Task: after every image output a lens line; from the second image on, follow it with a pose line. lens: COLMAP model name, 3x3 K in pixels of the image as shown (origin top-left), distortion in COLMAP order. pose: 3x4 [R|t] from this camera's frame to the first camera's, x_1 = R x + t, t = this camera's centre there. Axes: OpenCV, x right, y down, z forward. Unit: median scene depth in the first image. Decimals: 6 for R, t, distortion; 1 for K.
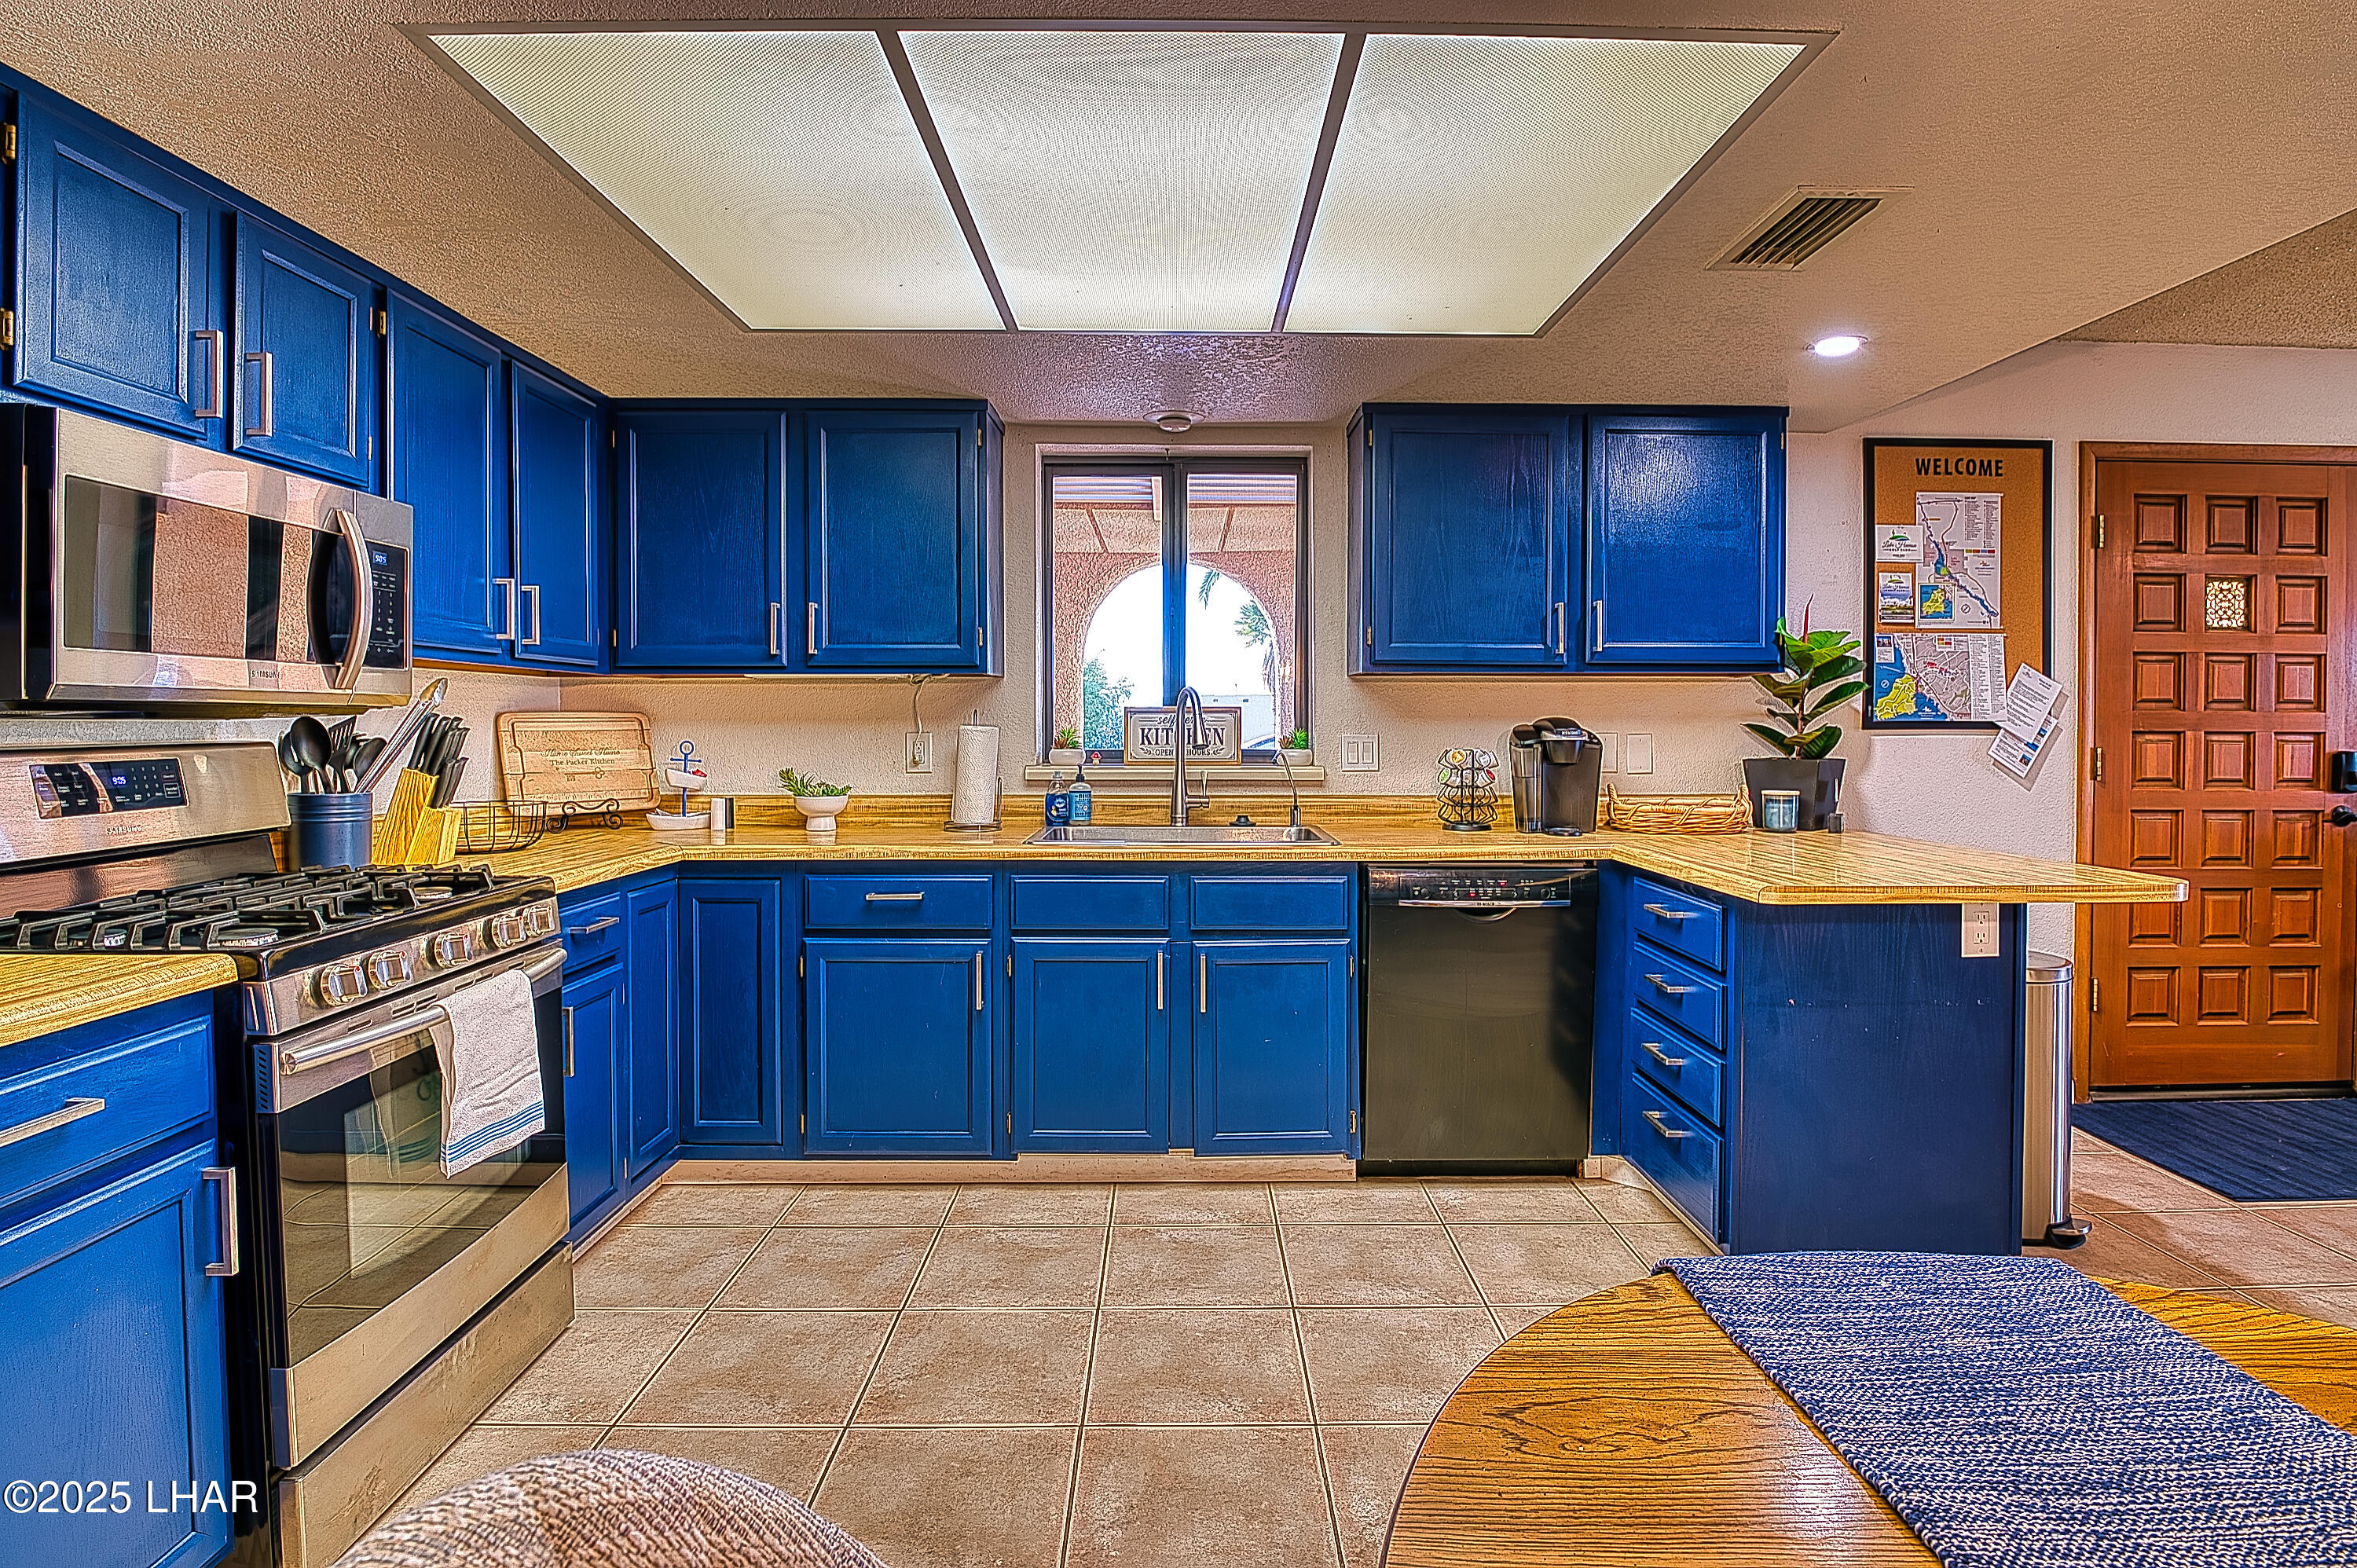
lens RADIAL K [[1180.4, 0, 1184.1], [0, 1180.4, 722.4], [0, 0, 1]] dist [-0.034518, -0.001210]
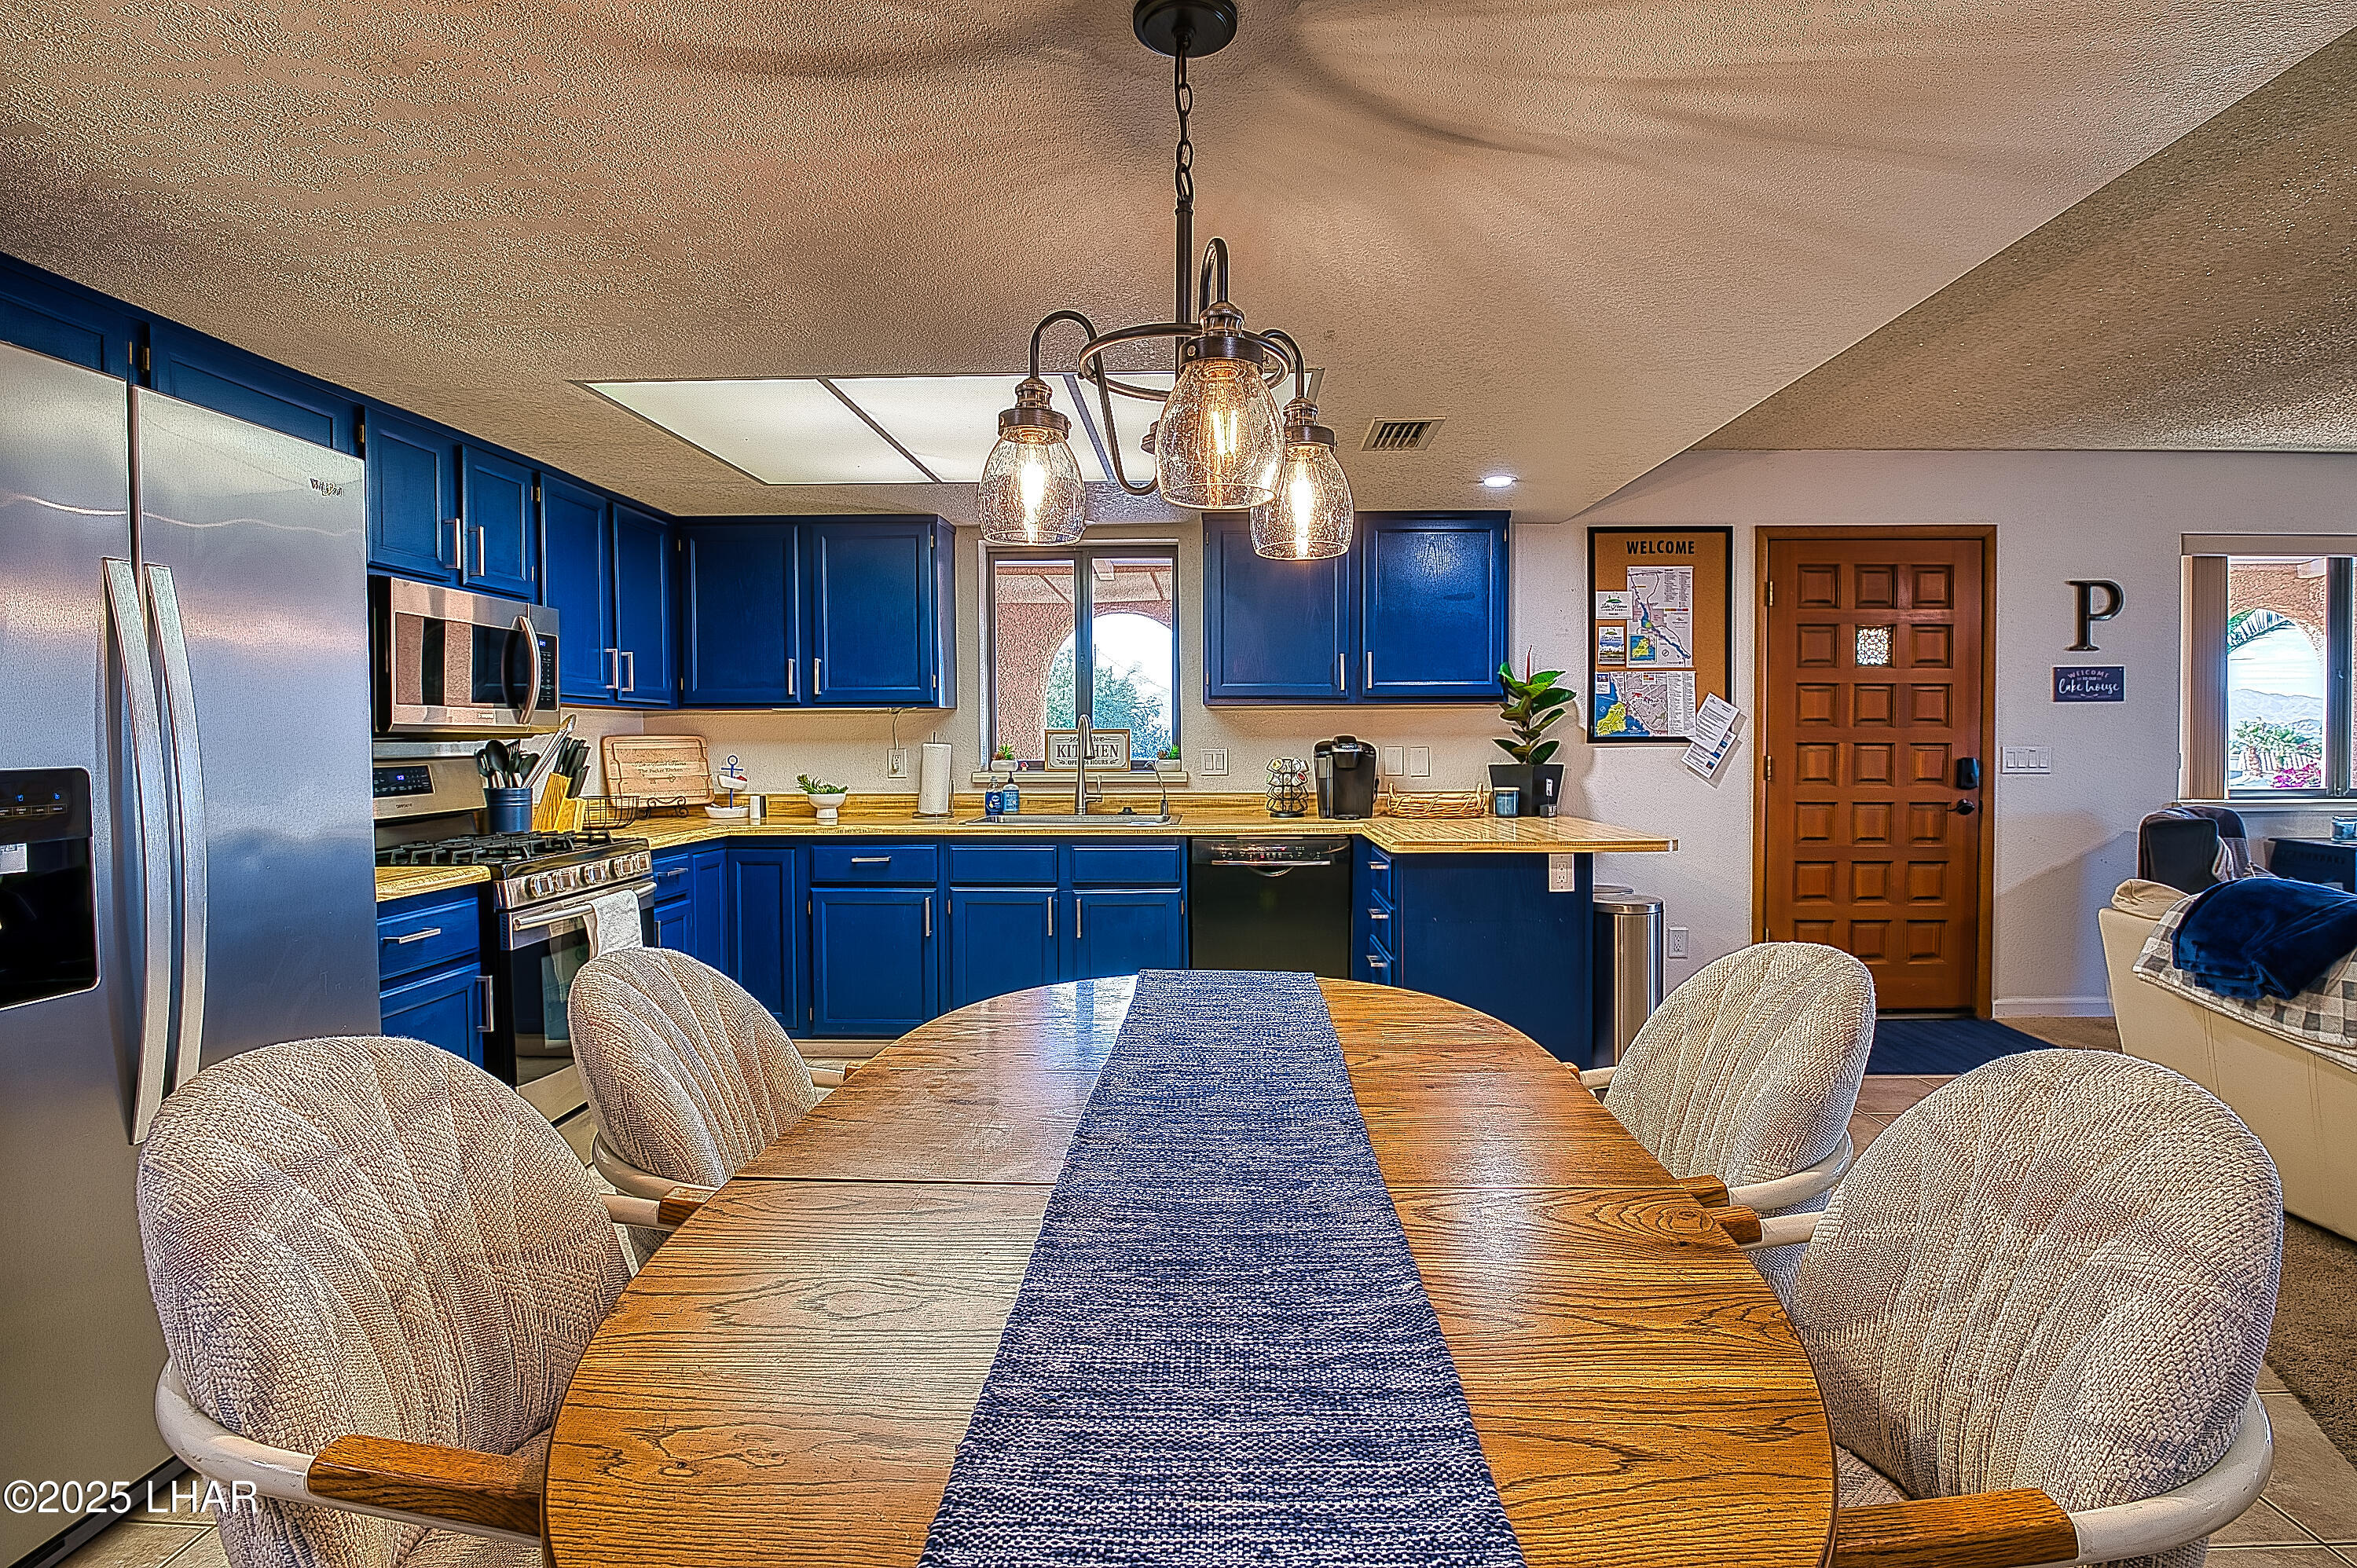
lens RADIAL K [[1180.2, 0, 1192.0], [0, 1180.2, 754.6], [0, 0, 1]] dist [-0.030219, -0.000272]
pose [[0.999323, -0.005167, -0.036413, 0.188543], [0.005581, 0.999921, 0.011298, 0.001651], [0.036352, -0.011493, 0.999273, -0.411540]]
